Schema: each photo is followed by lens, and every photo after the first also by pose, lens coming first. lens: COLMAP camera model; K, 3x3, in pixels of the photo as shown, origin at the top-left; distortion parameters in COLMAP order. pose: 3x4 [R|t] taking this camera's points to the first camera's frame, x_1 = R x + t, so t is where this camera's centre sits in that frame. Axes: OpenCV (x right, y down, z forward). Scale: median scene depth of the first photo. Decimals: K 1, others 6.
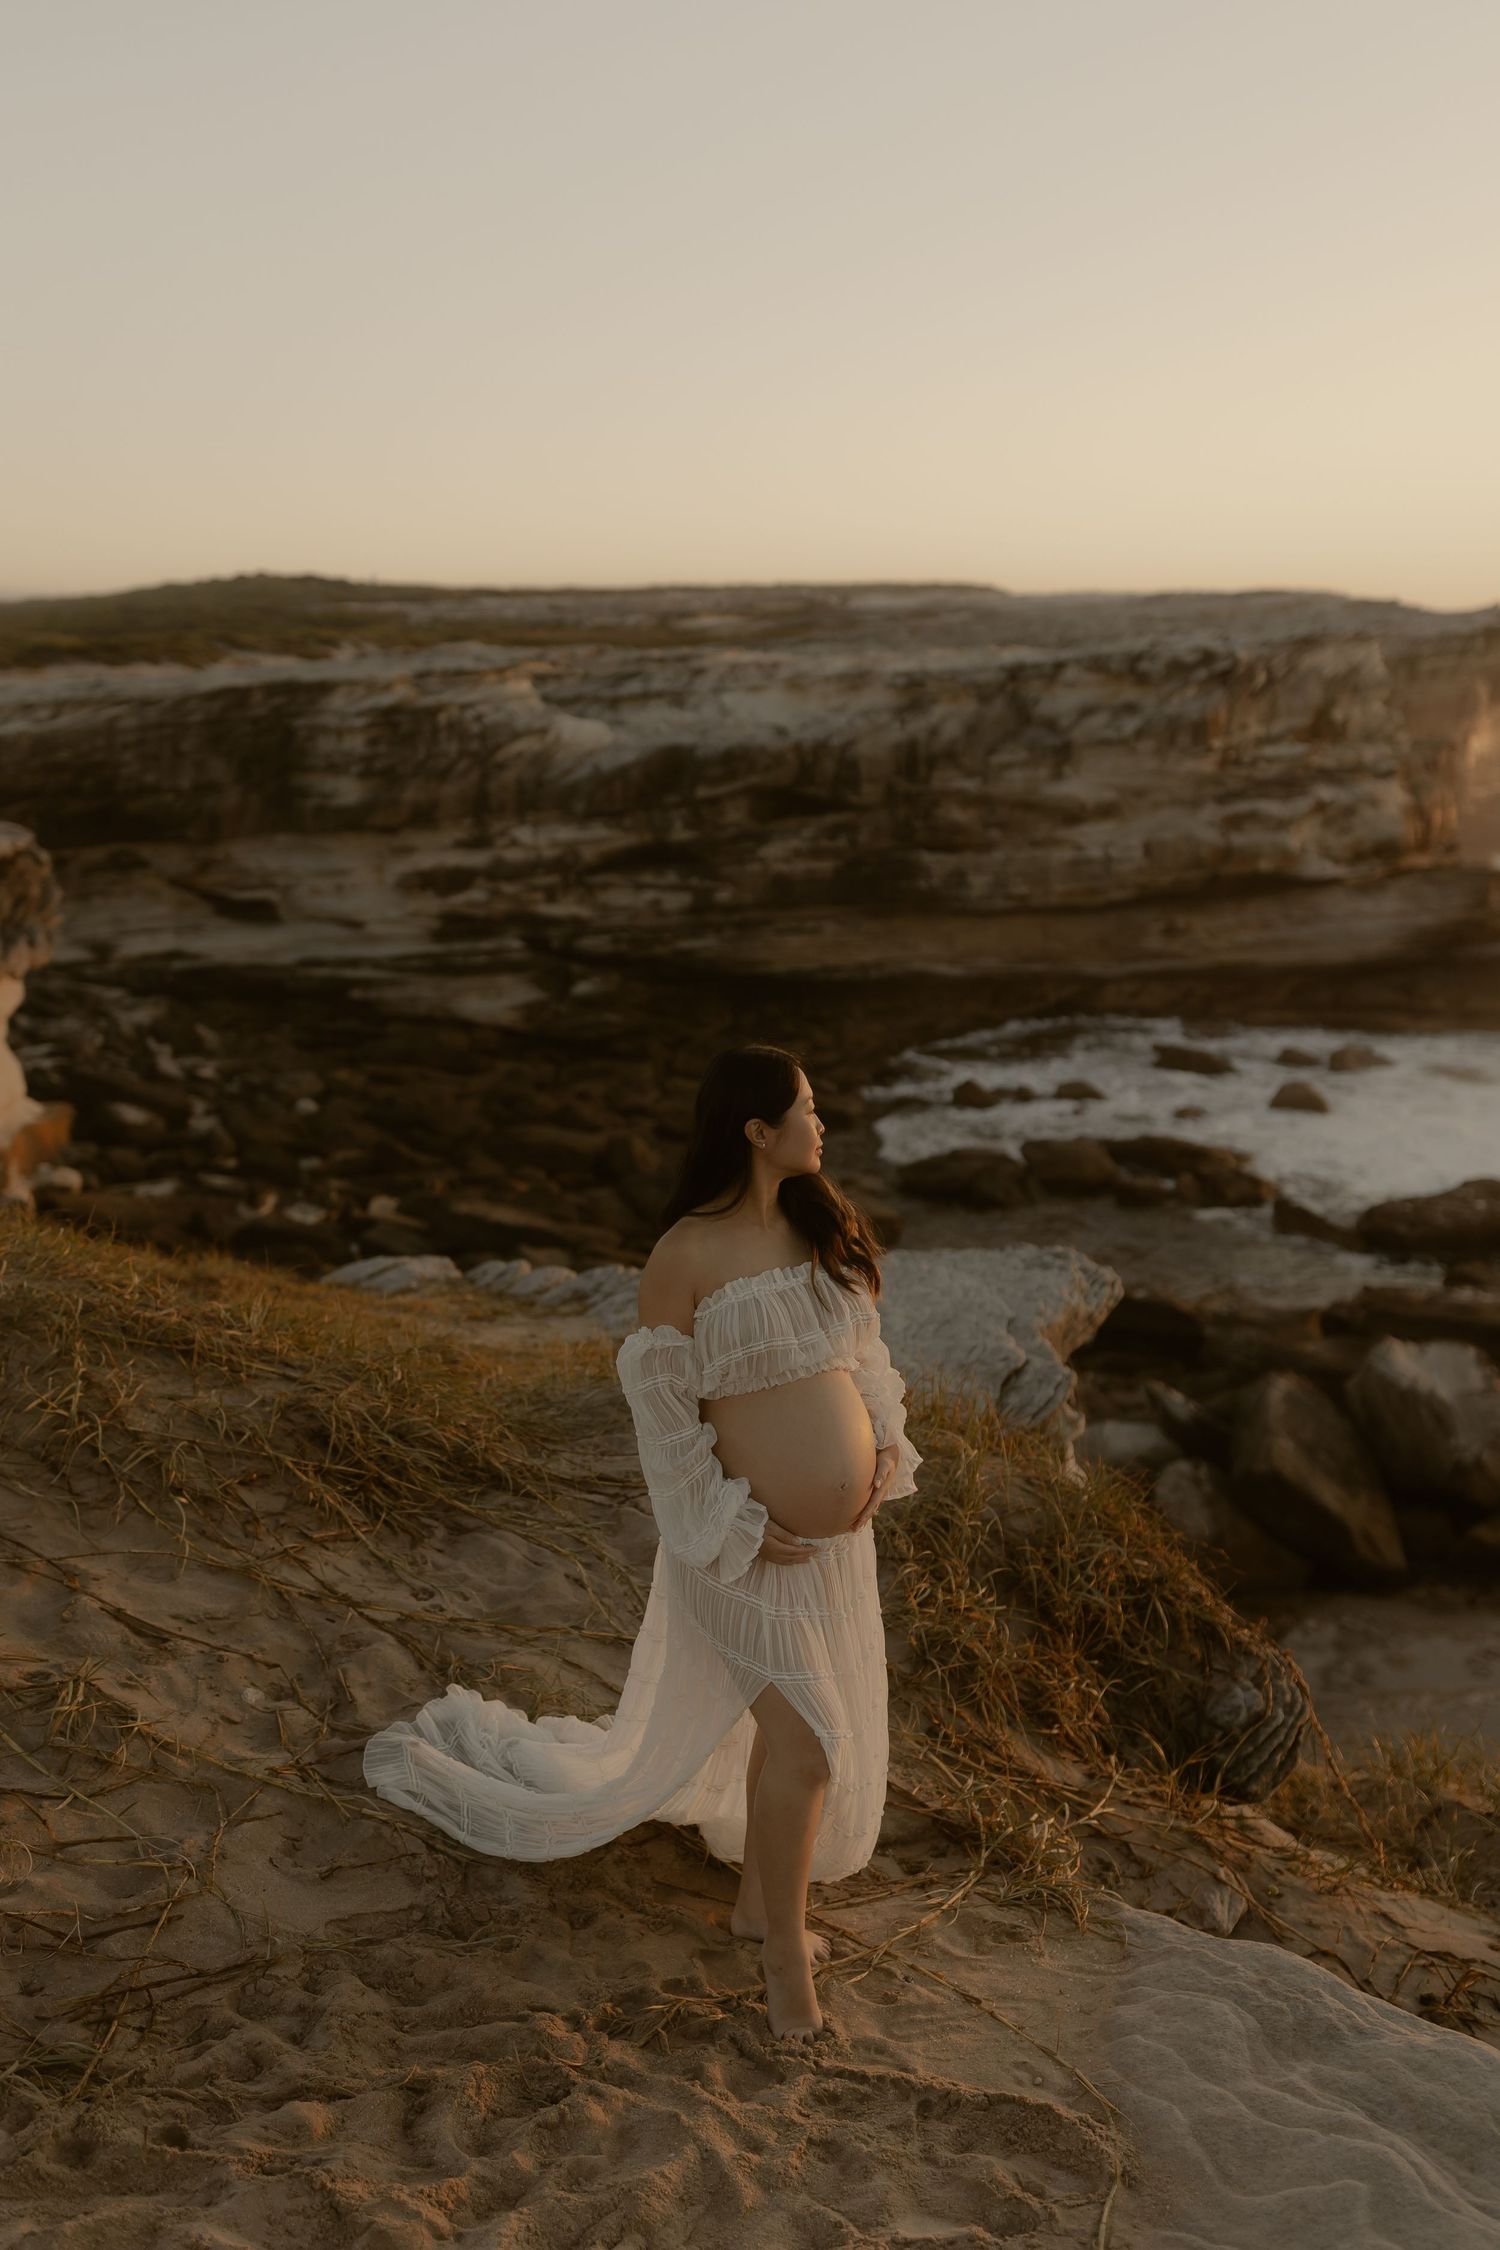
lens RADIAL K [[2324.5, 0, 651.0], [0, 2324.5, 1125.7], [0, 0, 1]] dist [0.010659, -0.012293]
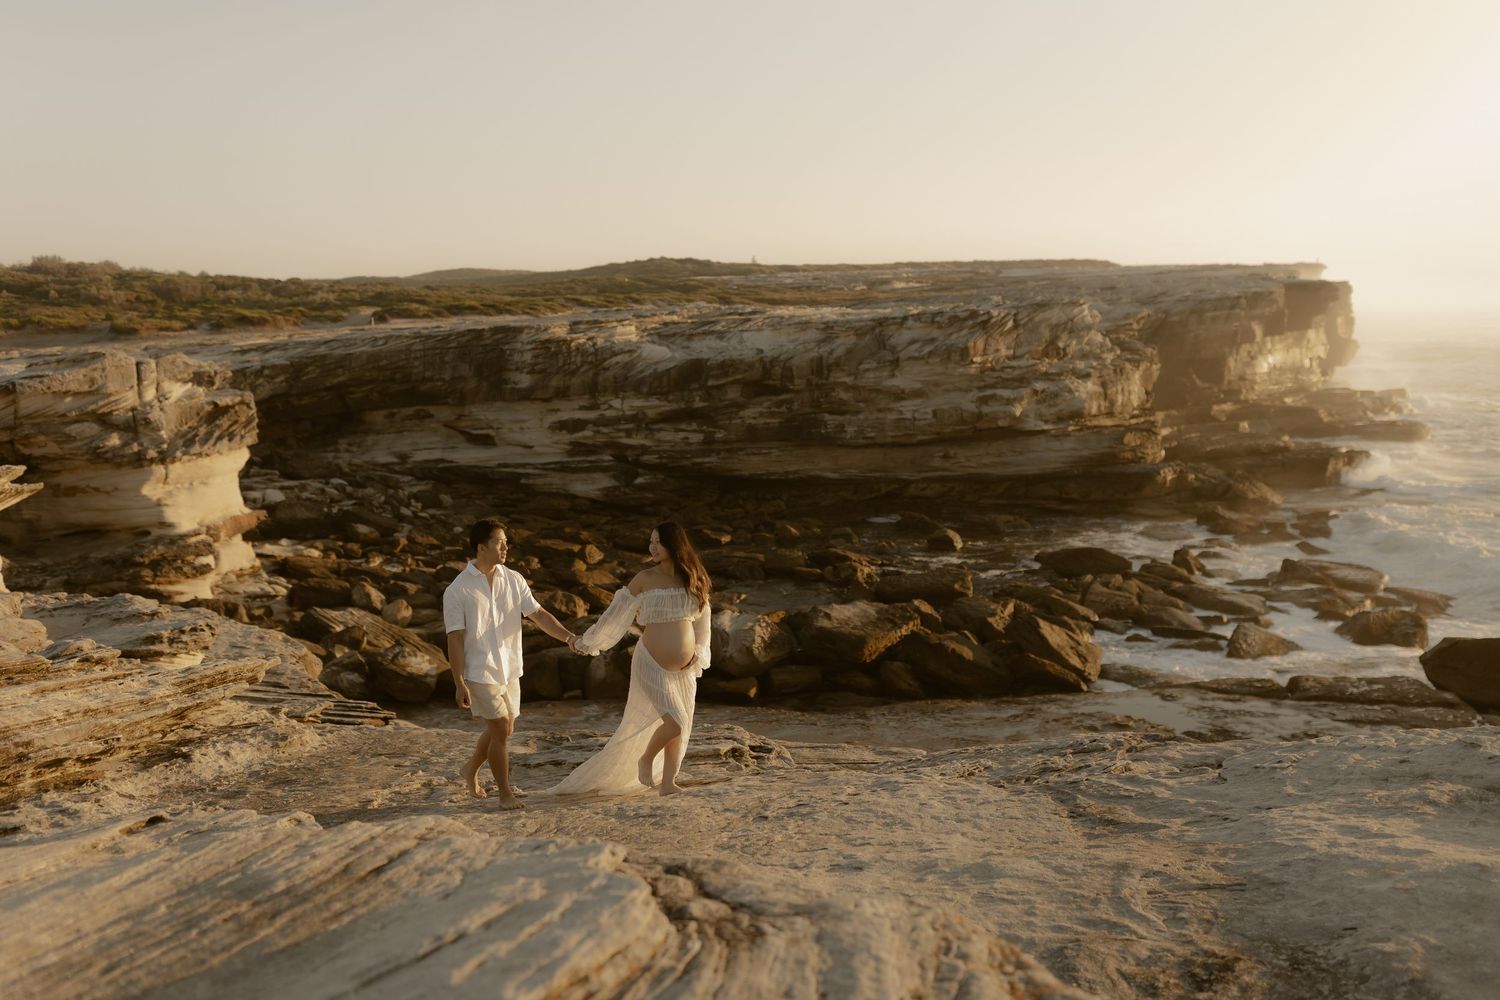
lens RADIAL K [[1490.3, 0, 753.9], [0, 1490.3, 487.0], [0, 0, 1]] dist [0.017382, -0.022714]
pose [[0.986957, 0.017816, -0.159998, 0.263114], [-0.029683, 0.996956, -0.072090, 0.033704], [0.158227, 0.075899, 0.984481, -0.223814]]
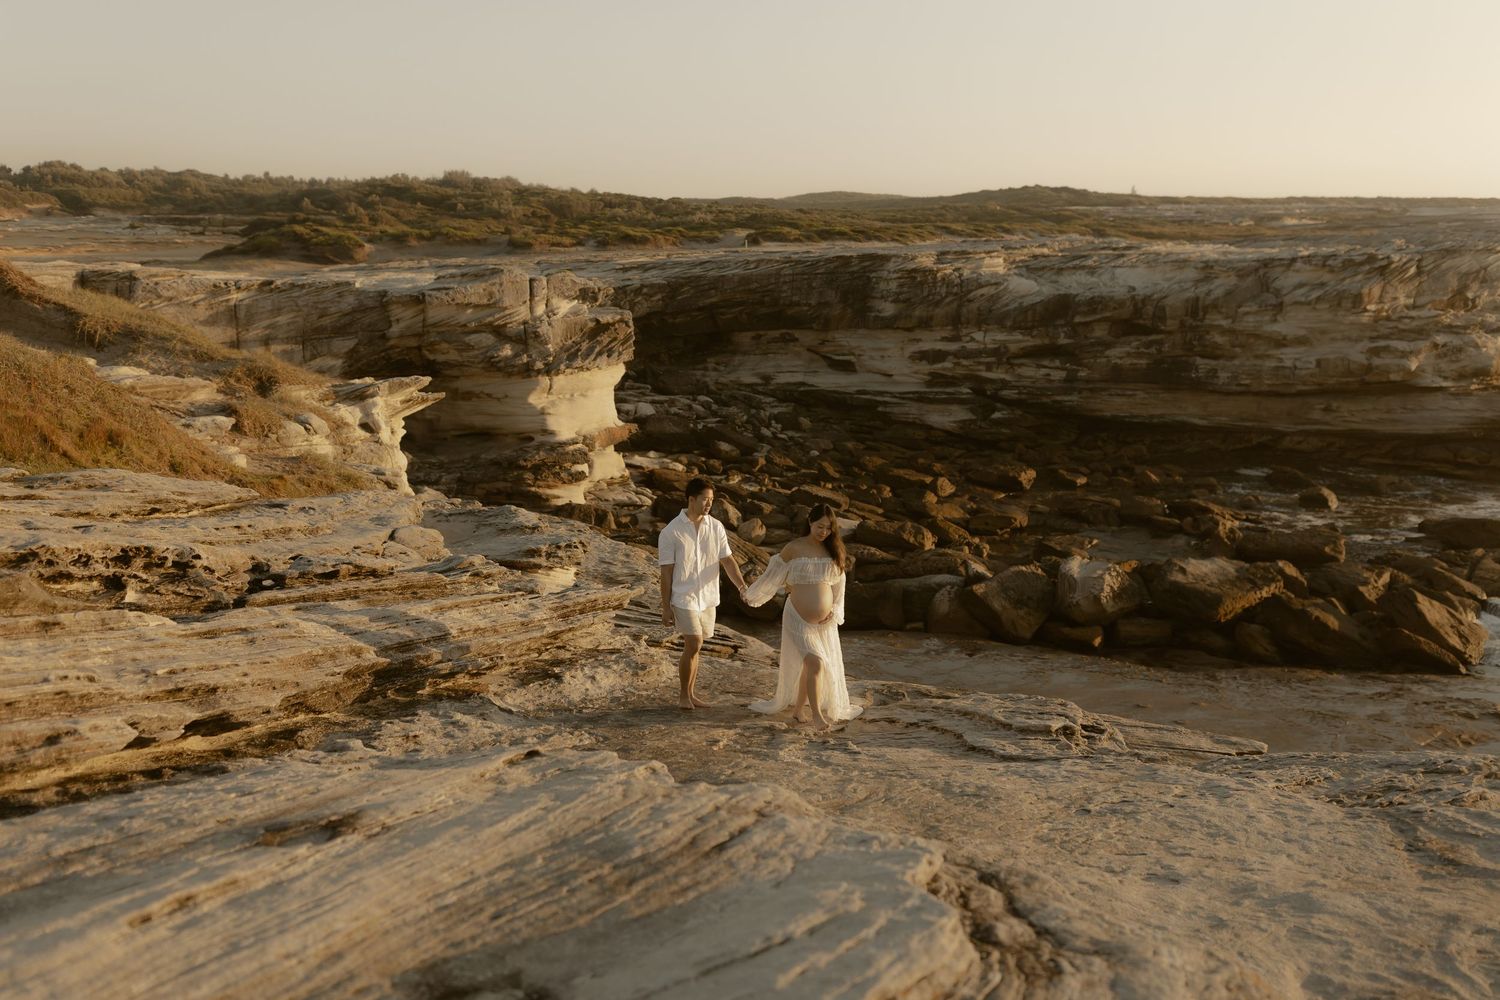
lens RADIAL K [[1490.3, 0, 753.9], [0, 1490.3, 487.0], [0, 0, 1]] dist [0.017382, -0.022714]
pose [[0.918505, 0.095161, -0.383789, 0.264135], [-0.105961, 0.994345, -0.007040, 0.030438], [0.380949, 0.047133, 0.923394, -0.227048]]
